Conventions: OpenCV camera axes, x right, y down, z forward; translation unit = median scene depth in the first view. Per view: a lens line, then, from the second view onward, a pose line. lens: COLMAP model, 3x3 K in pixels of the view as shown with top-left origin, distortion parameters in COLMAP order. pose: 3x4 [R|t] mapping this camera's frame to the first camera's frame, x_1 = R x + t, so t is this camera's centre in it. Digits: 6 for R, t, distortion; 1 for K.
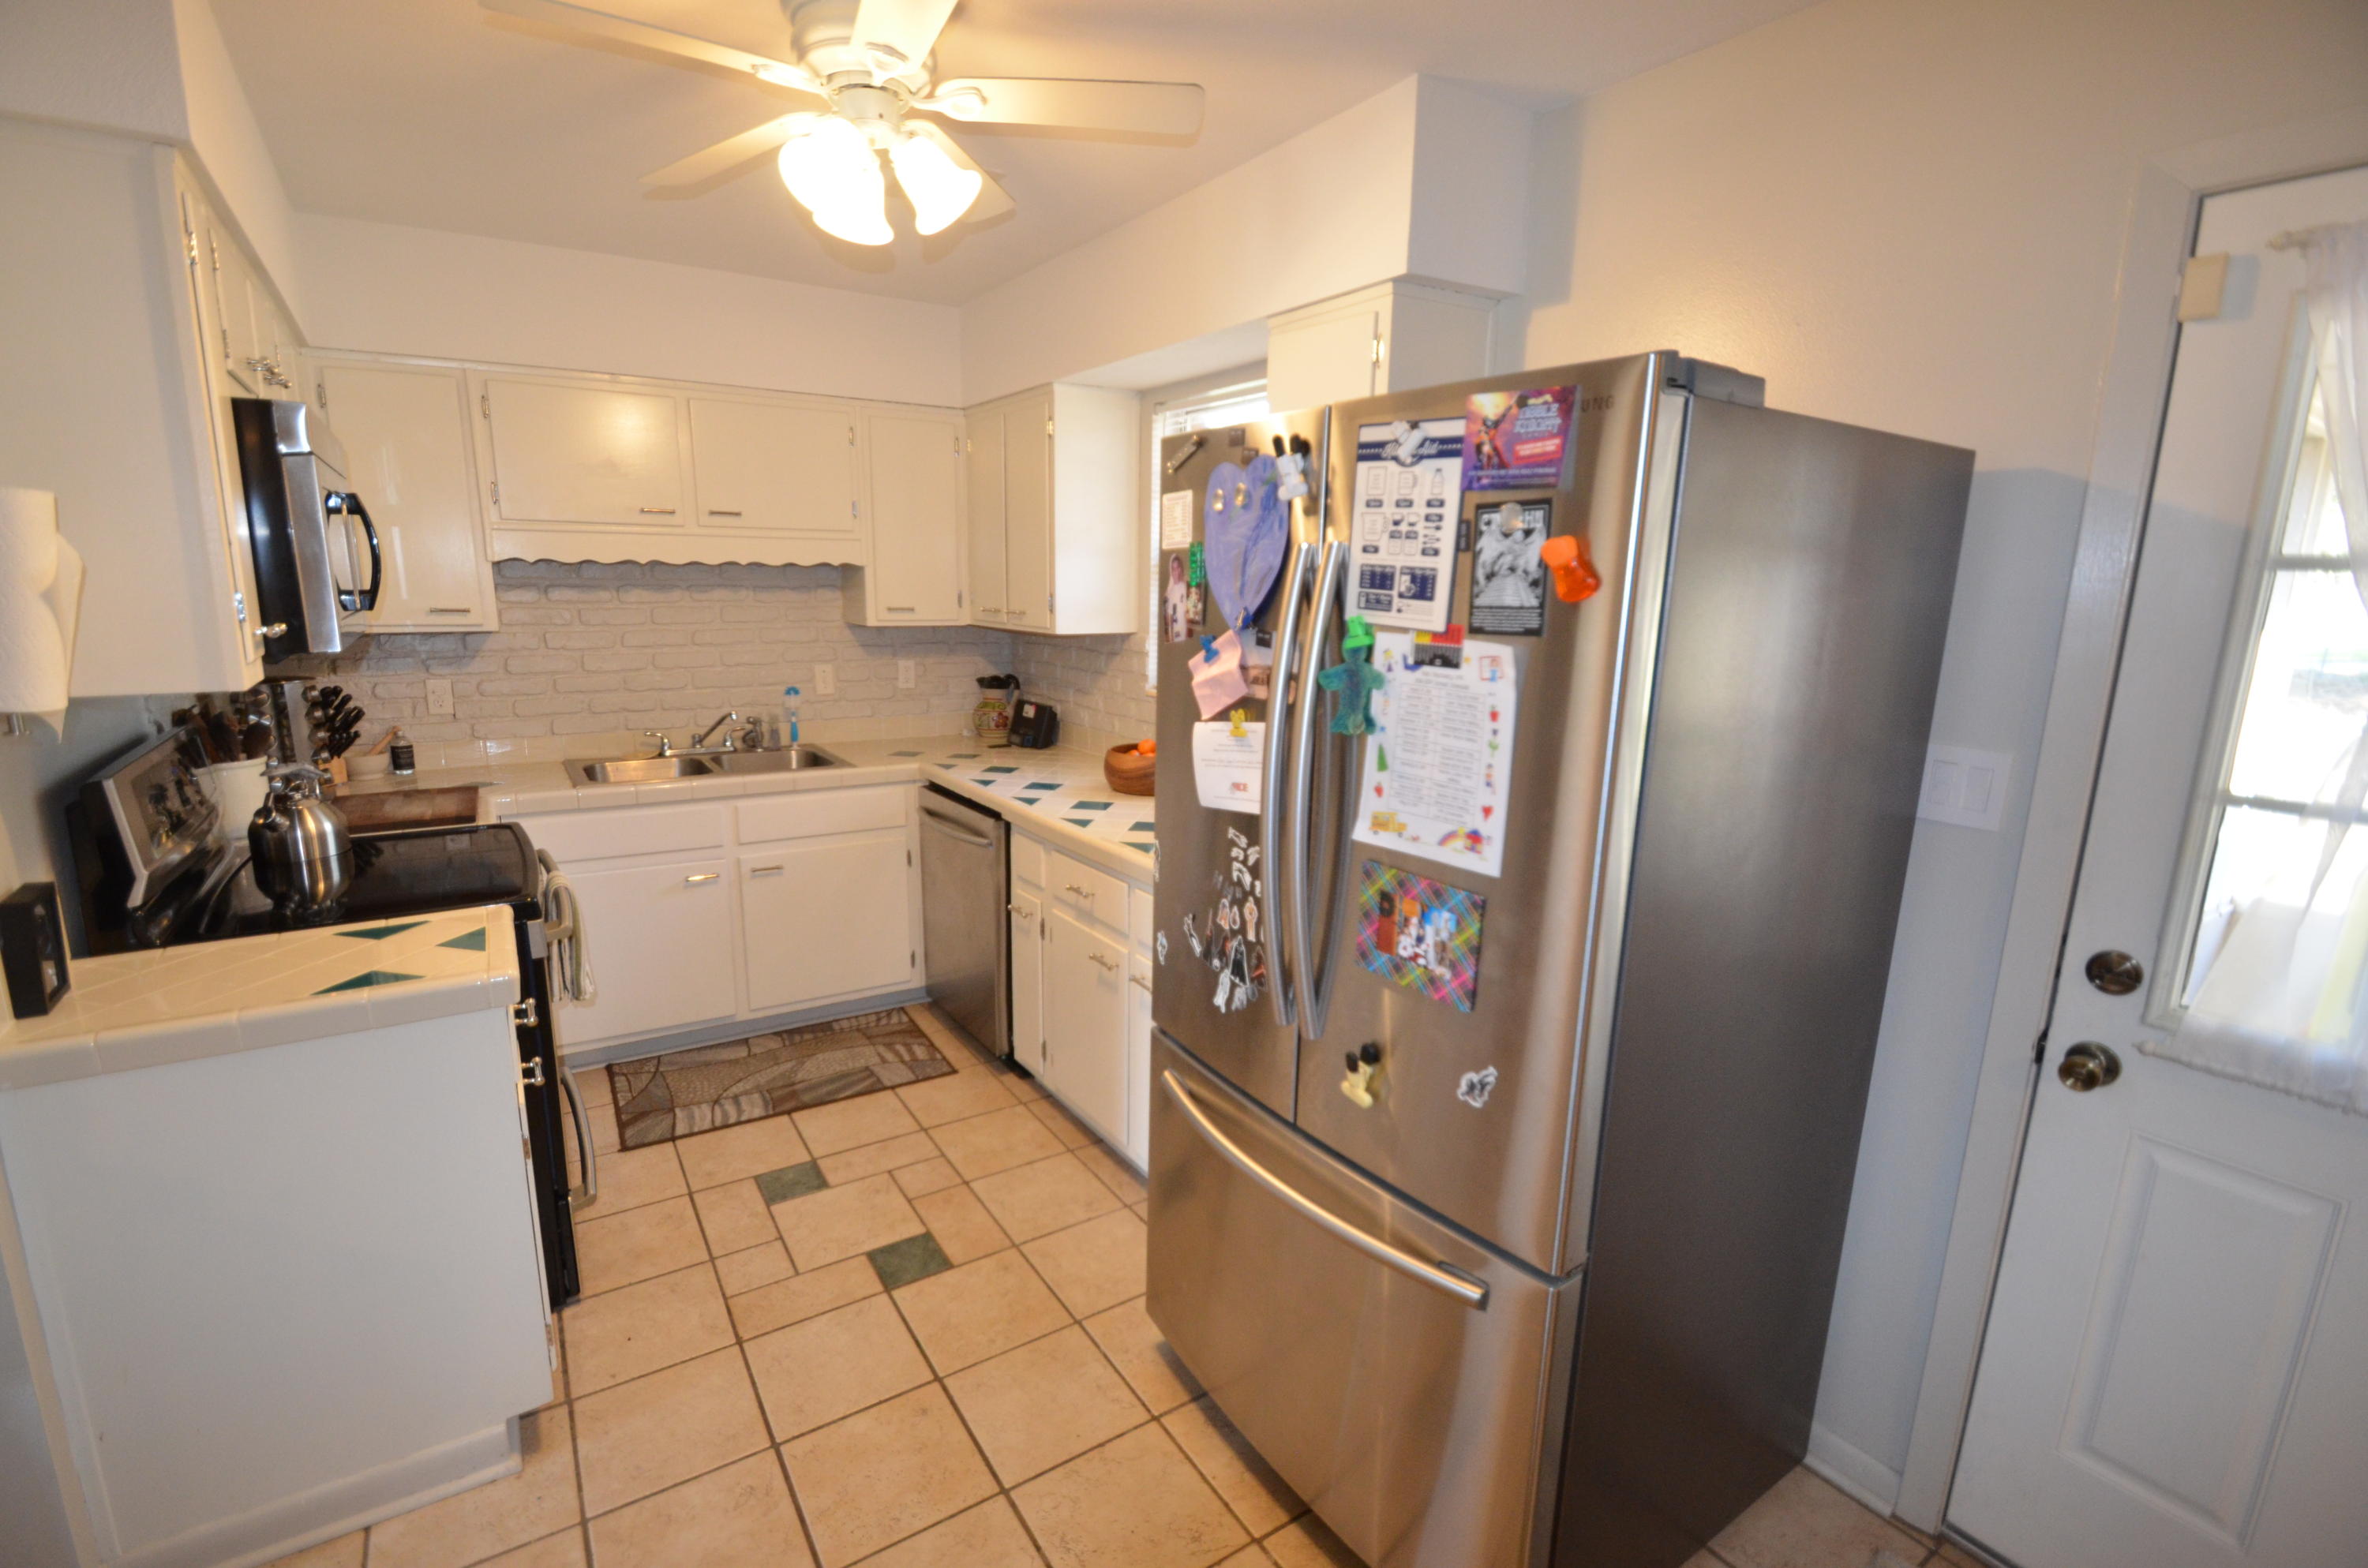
lens RADIAL K [[1069.6, 0, 1181.6], [0, 1069.6, 789.3], [0, 0, 1]] dist [0.005708, -0.000654]
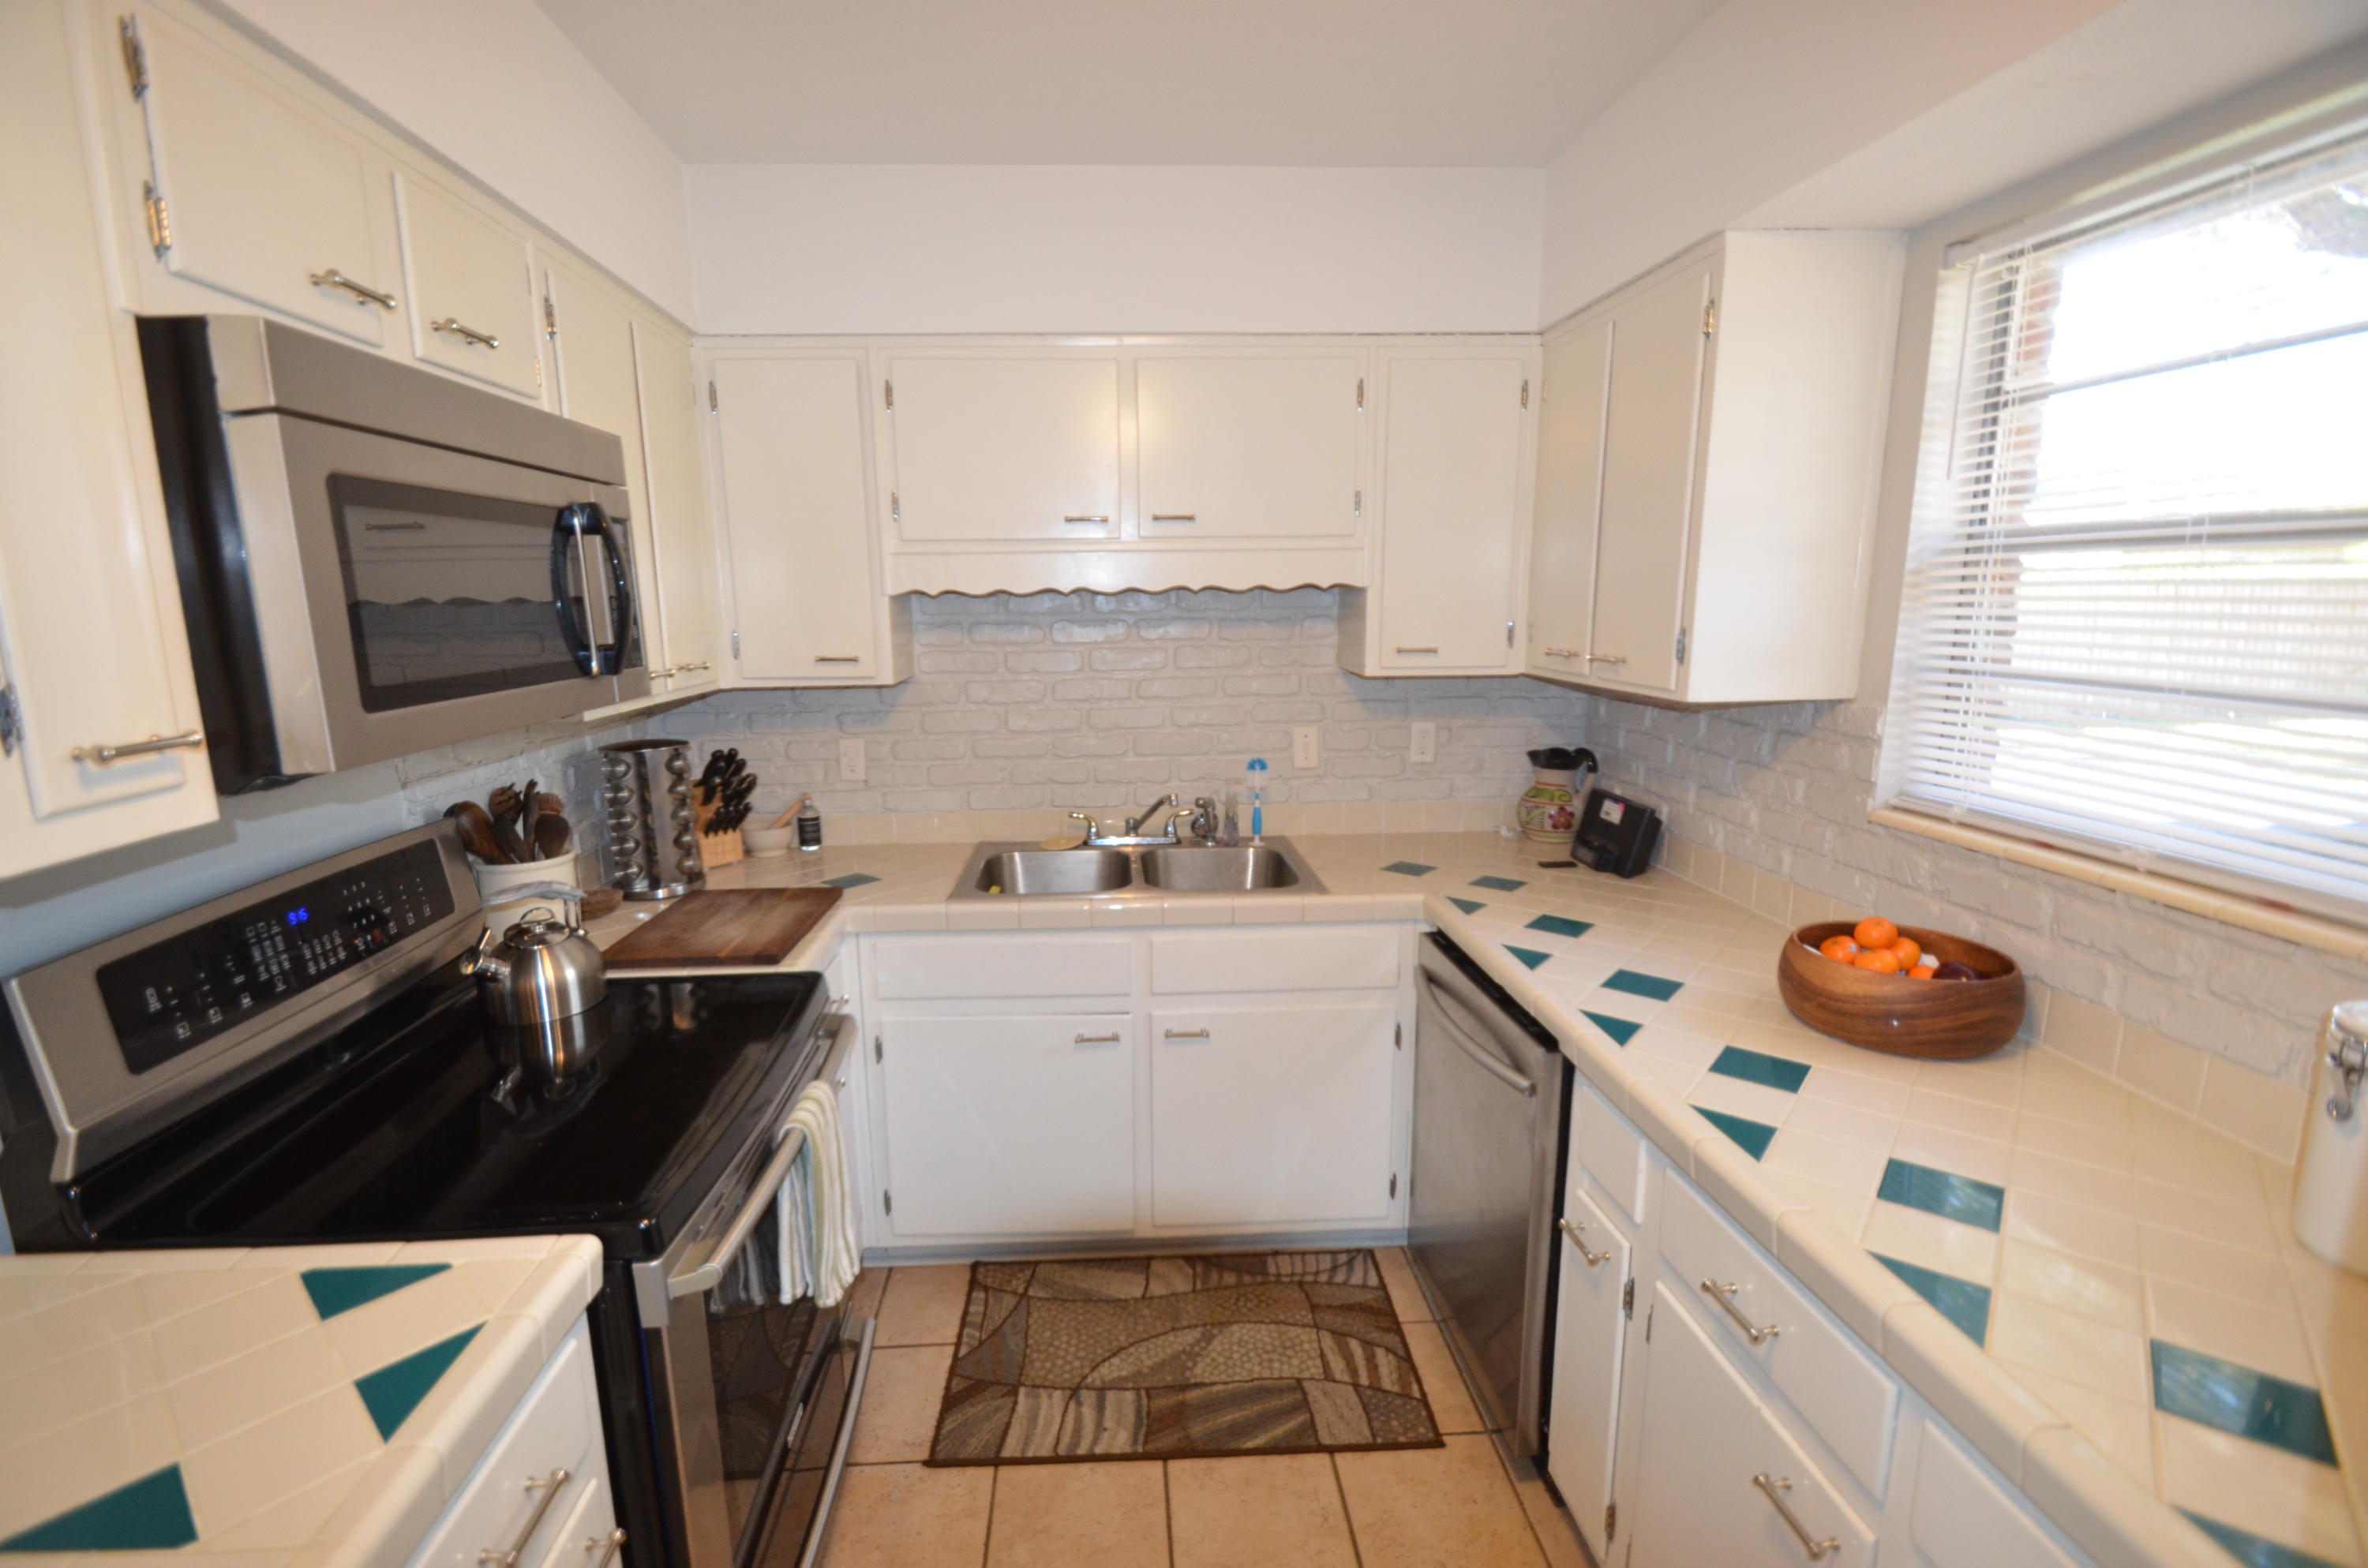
lens RADIAL K [[1069.6, 0, 1141.2], [0, 1069.6, 798.7], [0, 0, 1]] dist [0.005708, -0.000654]
pose [[0.862234, 0.071388, -0.501453, -0.079349], [-0.075845, 0.997053, 0.011531, -0.079858], [0.500799, 0.028090, 0.865108, 0.384380]]
